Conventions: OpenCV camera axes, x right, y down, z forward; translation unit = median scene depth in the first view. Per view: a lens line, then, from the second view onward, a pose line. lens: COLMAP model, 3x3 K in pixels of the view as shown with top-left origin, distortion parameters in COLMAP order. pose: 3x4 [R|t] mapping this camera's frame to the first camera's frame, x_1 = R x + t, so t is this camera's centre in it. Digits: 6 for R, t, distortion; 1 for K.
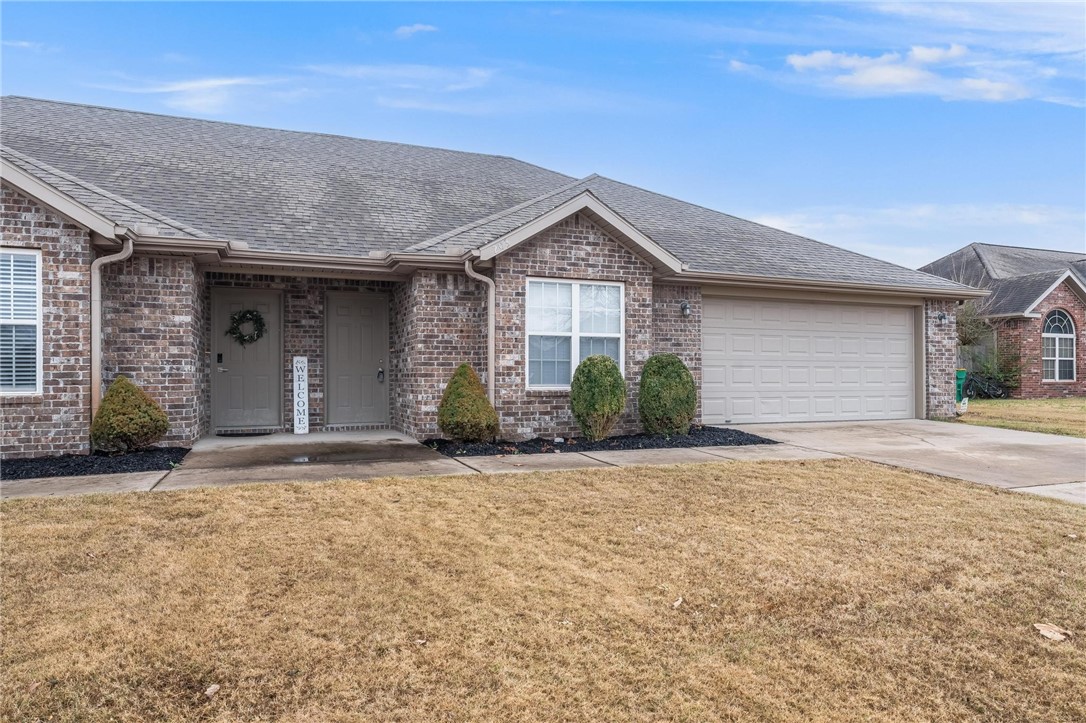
lens RADIAL K [[677.3, 0, 543.0], [0, 677.3, 361.5], [0, 0, 1]] dist [0.000601, 0.000119]
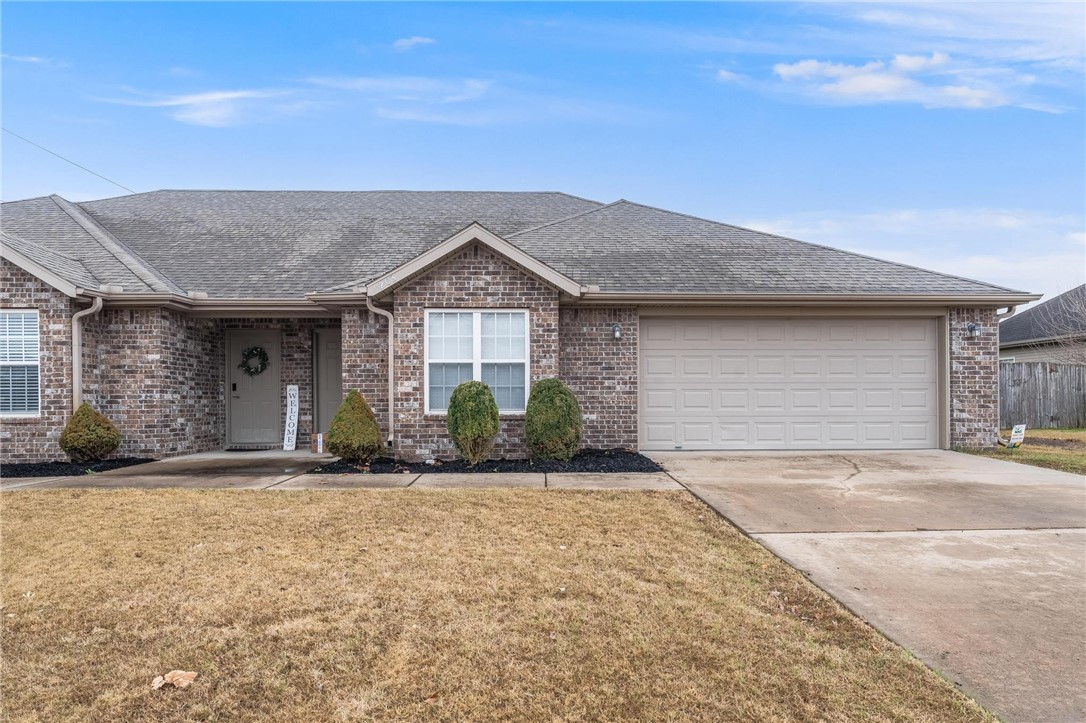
lens RADIAL K [[636.8, 0, 543.0], [0, 636.8, 389.8], [0, 0, 1]] dist [-0.000103, -0.000022]
pose [[0.942211, -0.009243, -0.334893, 0.486042], [0.011473, 0.999923, 0.004680, 0.000866], [0.334824, -0.008252, 0.942245, 0.112022]]
